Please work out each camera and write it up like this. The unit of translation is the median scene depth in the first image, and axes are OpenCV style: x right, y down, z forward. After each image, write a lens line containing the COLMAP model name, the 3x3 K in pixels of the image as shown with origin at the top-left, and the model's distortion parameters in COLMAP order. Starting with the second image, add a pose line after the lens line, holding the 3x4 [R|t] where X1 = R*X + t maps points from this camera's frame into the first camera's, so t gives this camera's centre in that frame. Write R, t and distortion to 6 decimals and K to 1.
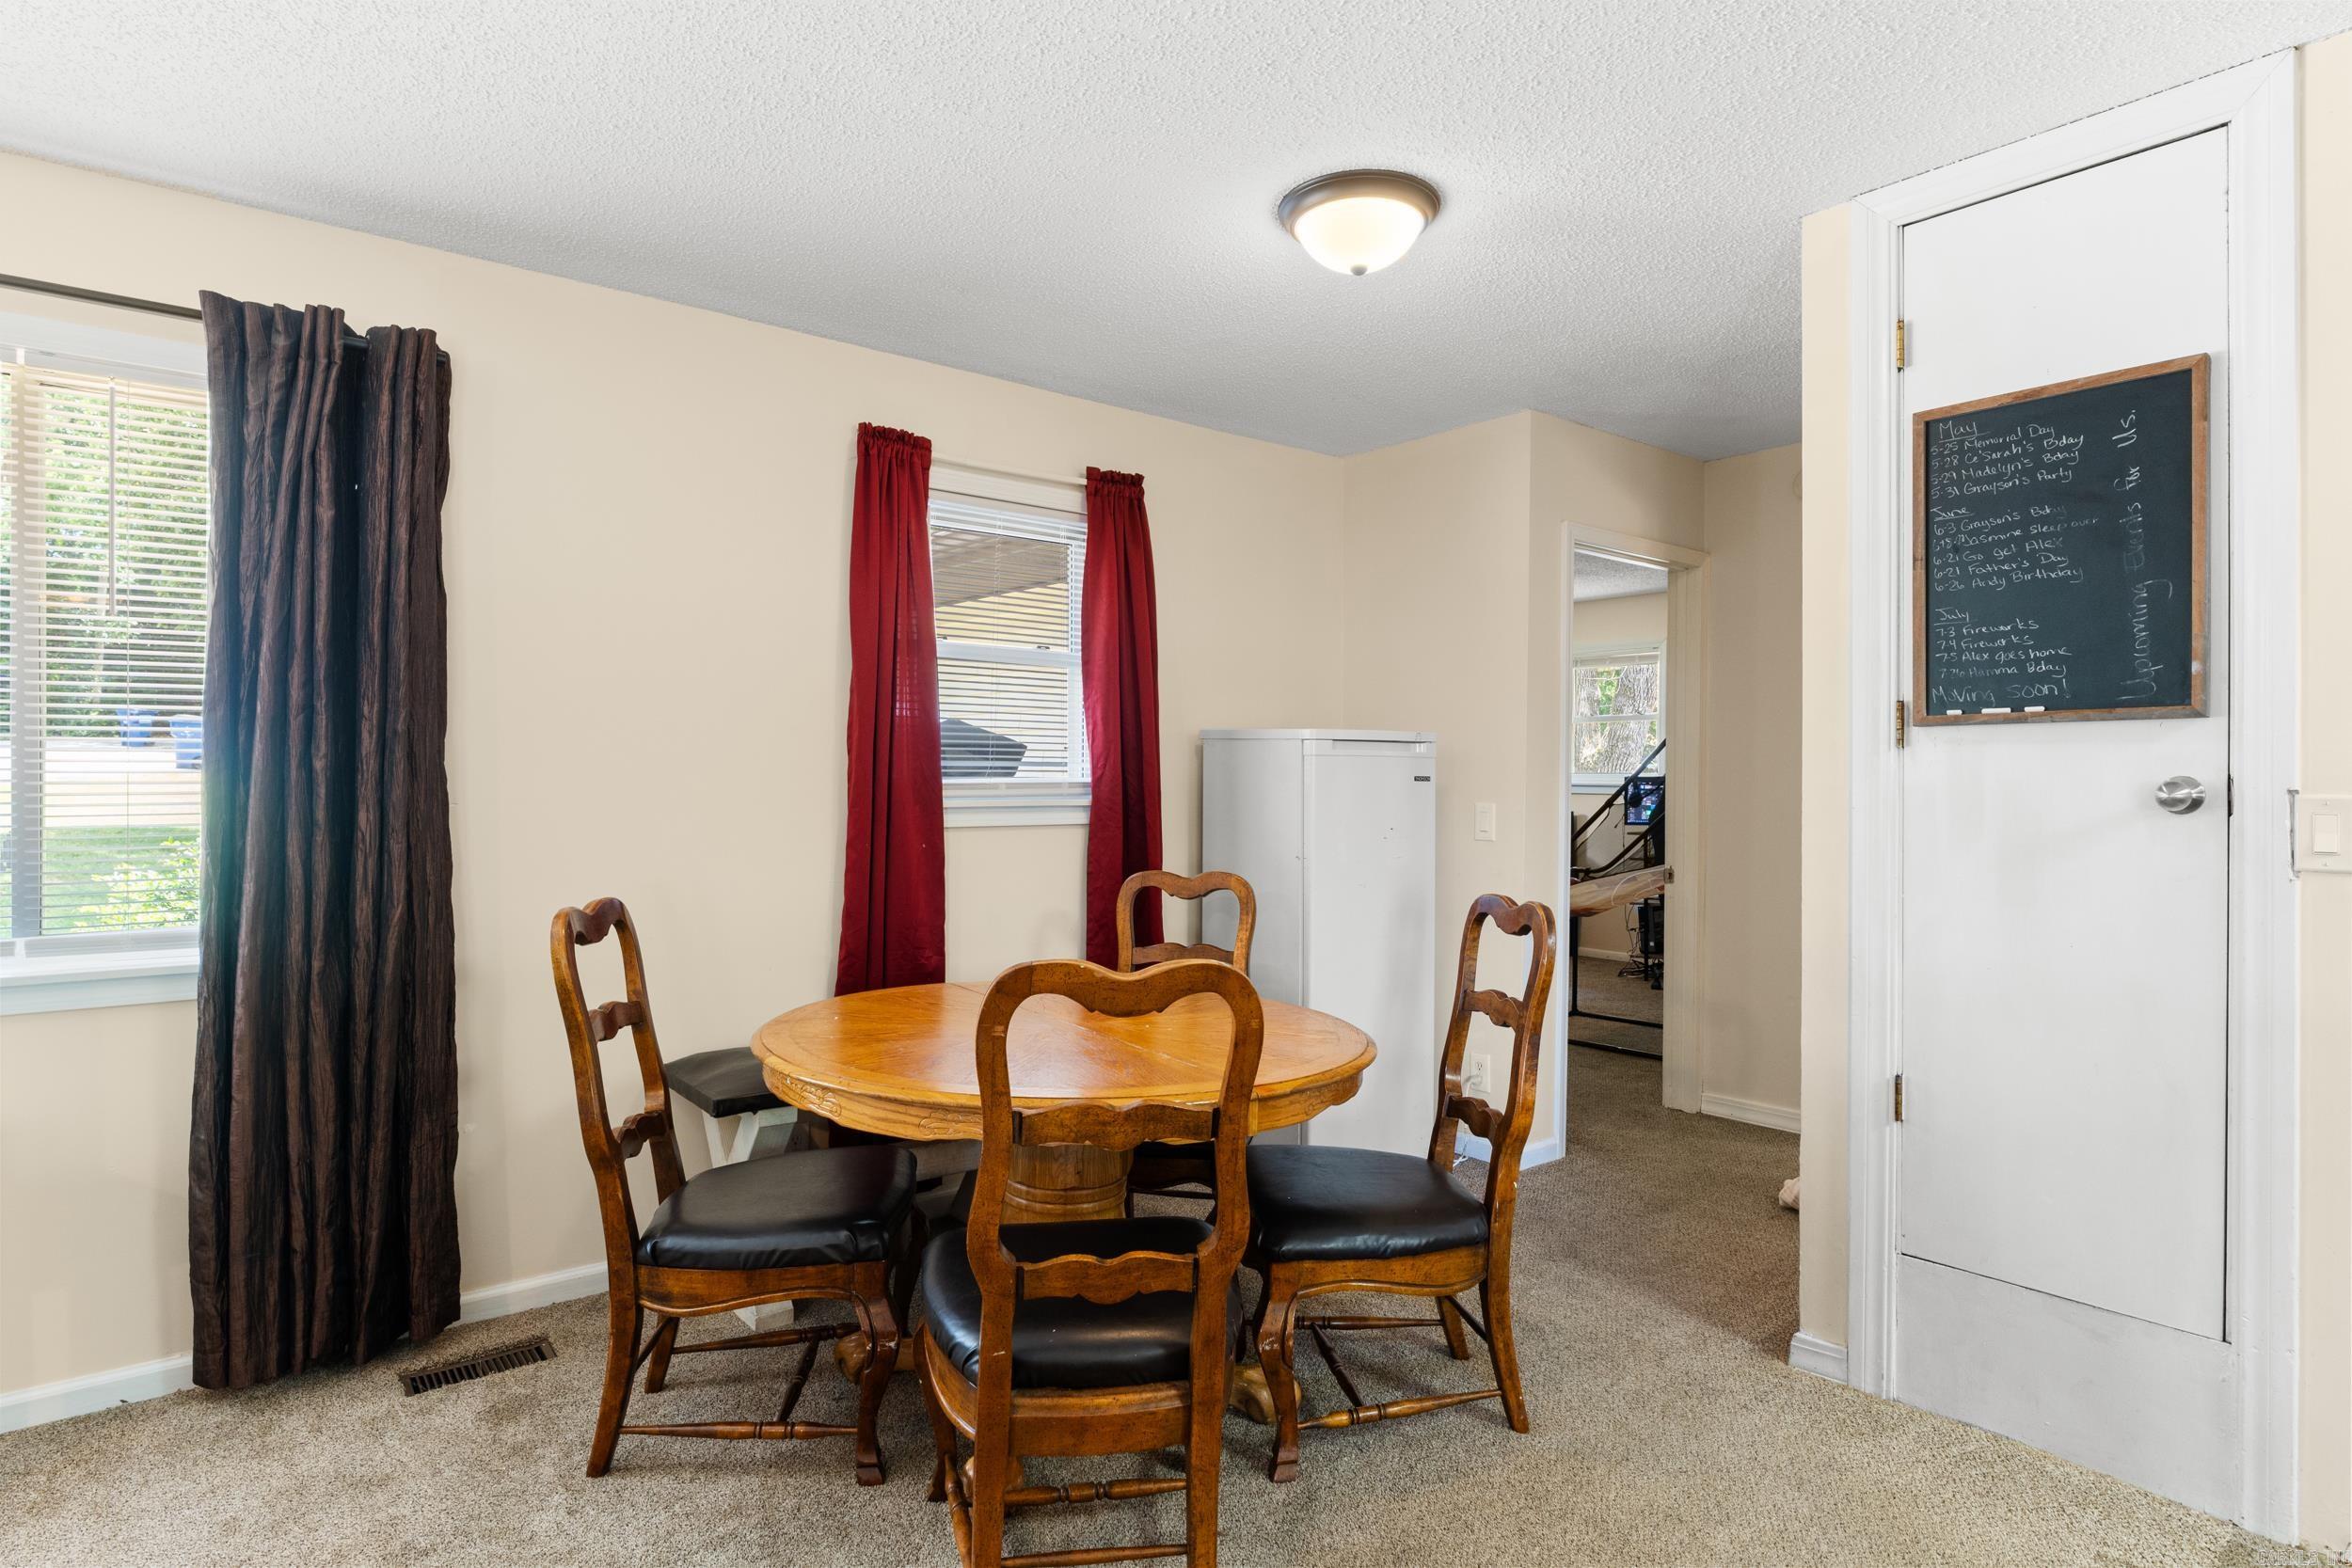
lens RADIAL K [[1209.2, 0, 1189.1], [0, 1209.2, 789.5], [0, 0, 1]] dist [-0.006739, -0.001854]
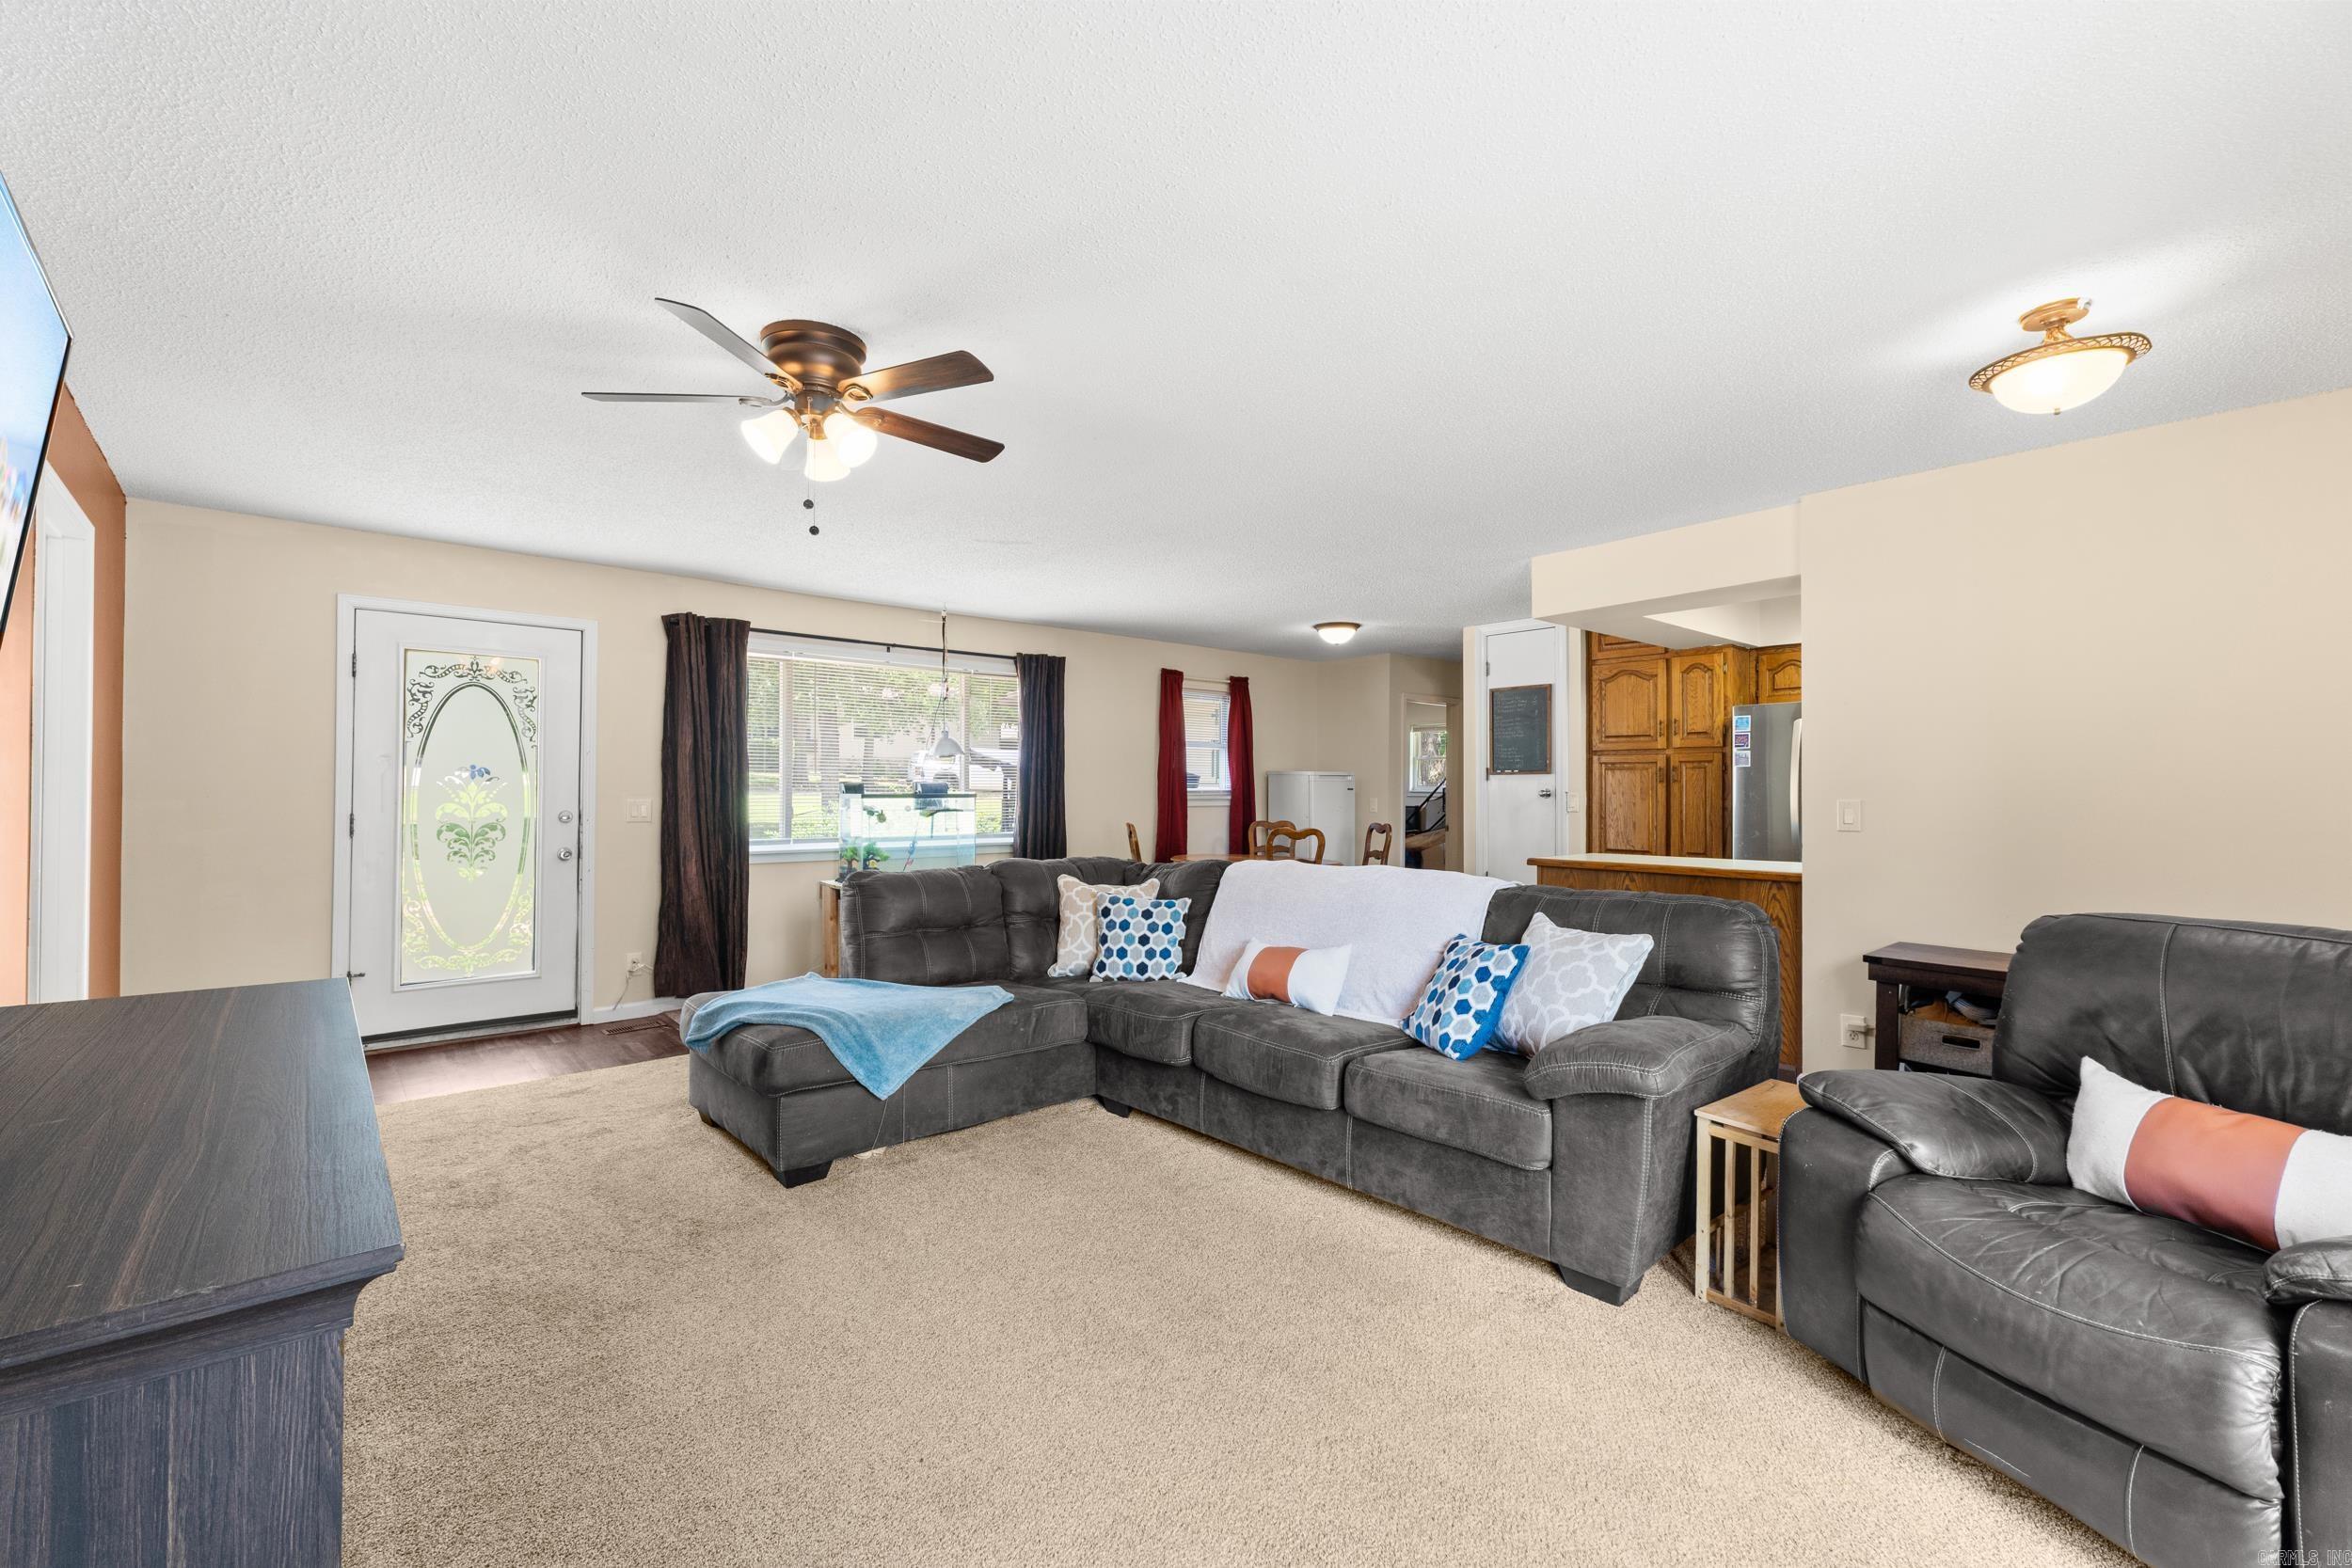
lens RADIAL K [[972.8, 0, 1179.0], [0, 972.8, 790.6], [0, 0, 1]] dist [0.000593, 0.000634]
pose [[0.999117, -0.000080, 0.042008, -0.486060], [0.000397, 0.999972, -0.007527, 0.016686], [-0.042006, 0.007537, 0.999089, -2.006113]]
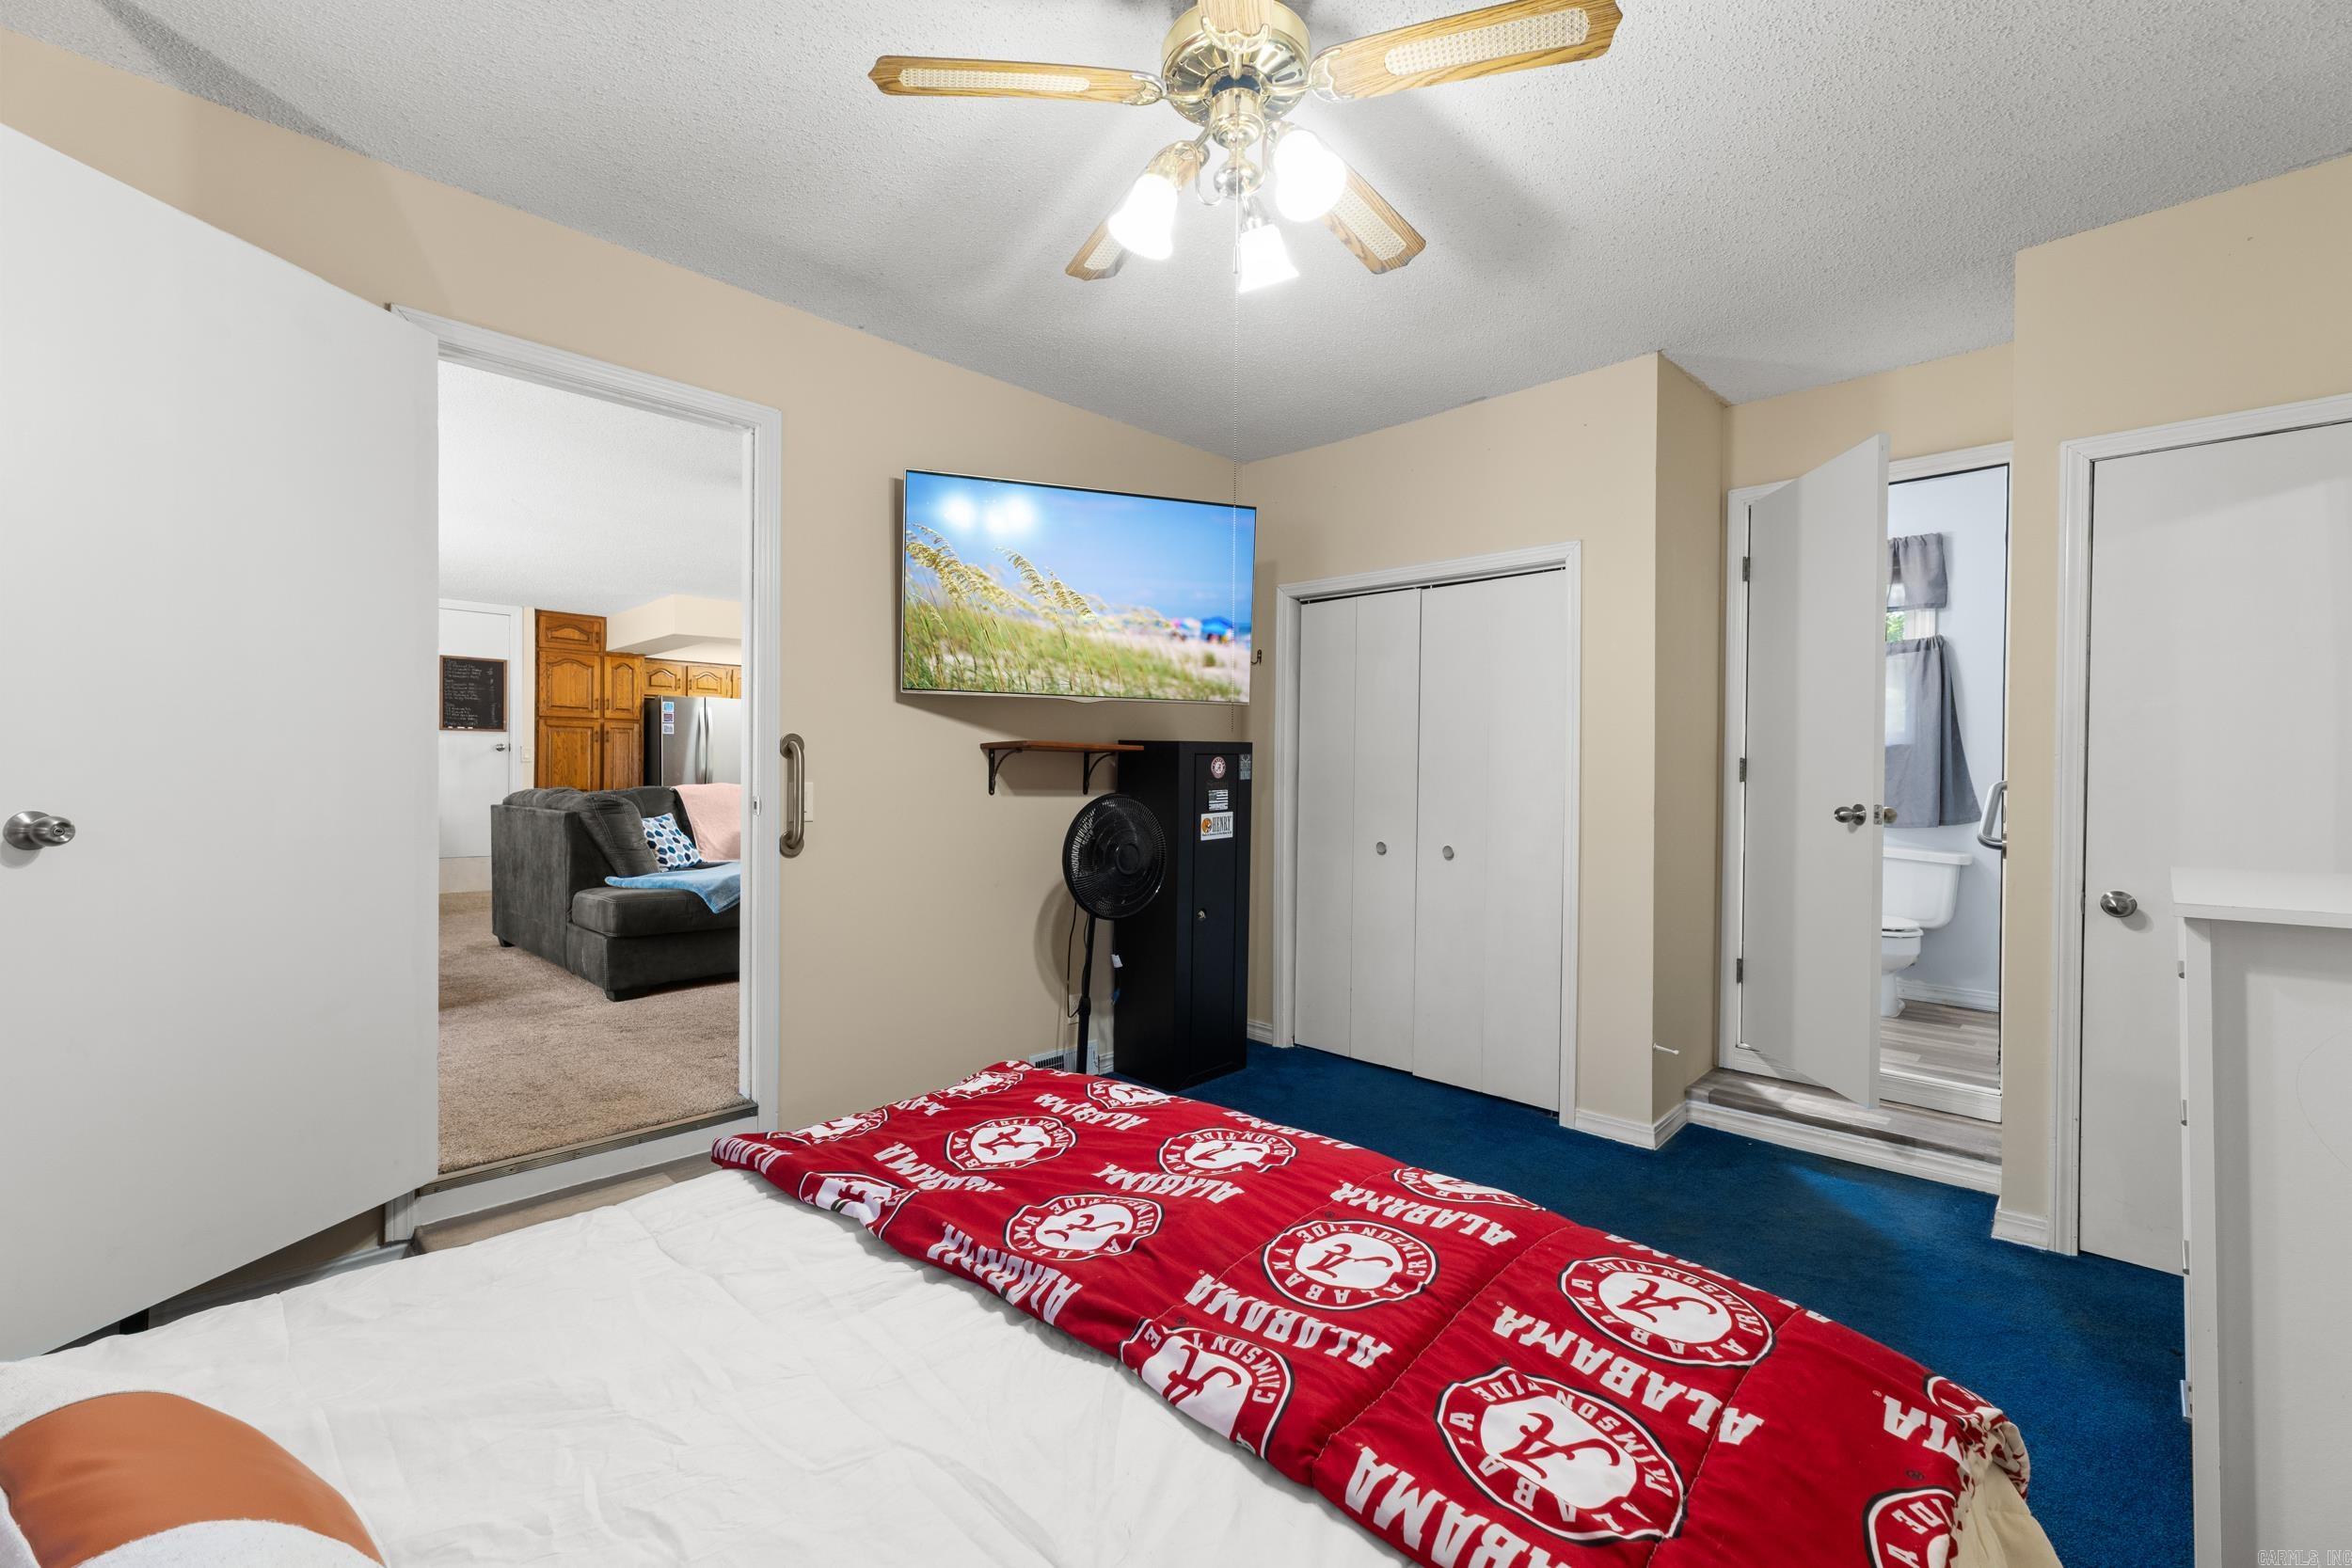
lens RADIAL K [[972.8, 0, 1187.8], [0, 972.8, 776.7], [0, 0, 1]] dist [0.000593, 0.000634]
pose [[-0.127779, -0.006308, 0.991783, -3.245906], [-0.005667, 0.999968, 0.005630, 0.081049], [-0.991786, -0.004901, -0.127811, -1.199495]]
